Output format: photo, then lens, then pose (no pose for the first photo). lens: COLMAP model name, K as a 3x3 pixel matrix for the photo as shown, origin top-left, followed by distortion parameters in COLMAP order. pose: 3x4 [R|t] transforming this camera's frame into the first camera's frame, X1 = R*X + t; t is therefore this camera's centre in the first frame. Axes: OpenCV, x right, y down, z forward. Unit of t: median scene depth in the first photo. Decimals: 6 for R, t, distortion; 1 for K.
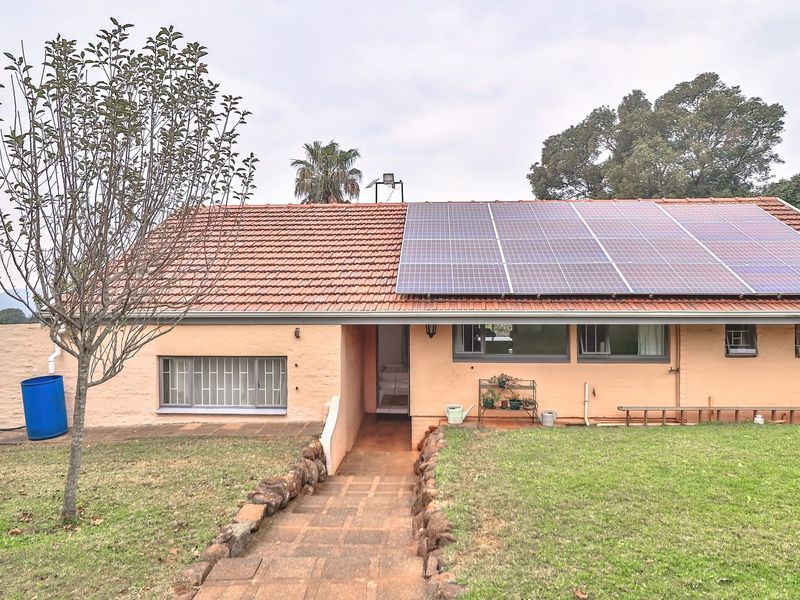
lens RADIAL K [[559.9, 0, 398.7], [0, 559.9, 296.9], [0, 0, 1]] dist [-0.000917, -0.007214]
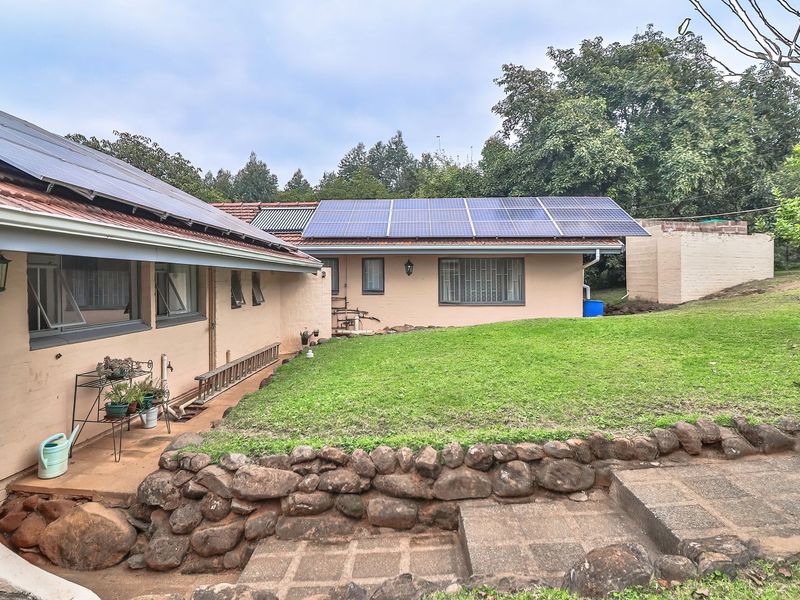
lens RADIAL K [[559.9, 0, 409.2], [0, 559.9, 280.6], [0, 0, 1]] dist [-0.000917, -0.007214]
pose [[-0.040065, 0.006513, 0.999176, -0.401941], [0.031204, 0.999499, -0.005264, 0.075604], [-0.998710, 0.030967, -0.040248, 0.735163]]
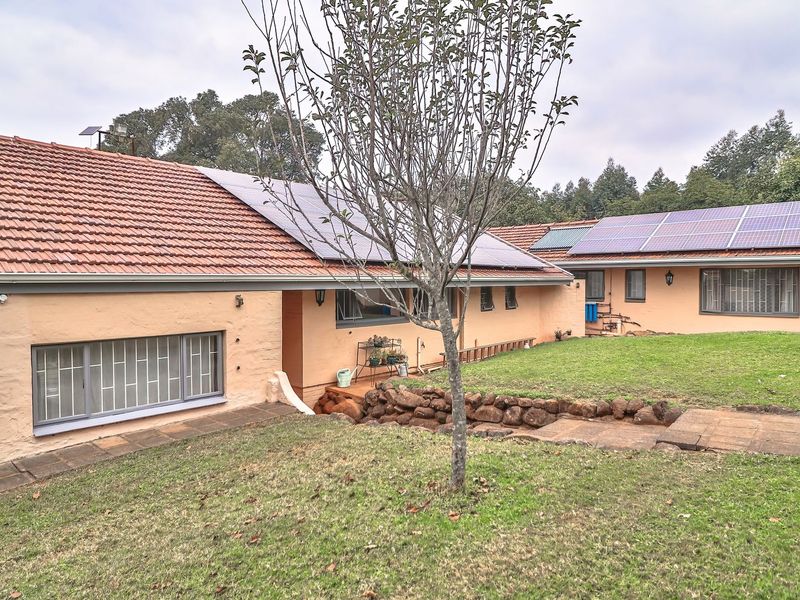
lens RADIAL K [[559.9, 0, 398.1], [0, 559.9, 299.1], [0, 0, 1]] dist [-0.000917, -0.007214]
pose [[0.612483, -0.023934, 0.790121, -0.674928], [0.022544, 0.999664, 0.012806, 0.054510], [-0.790162, 0.009969, 0.612817, 0.295028]]
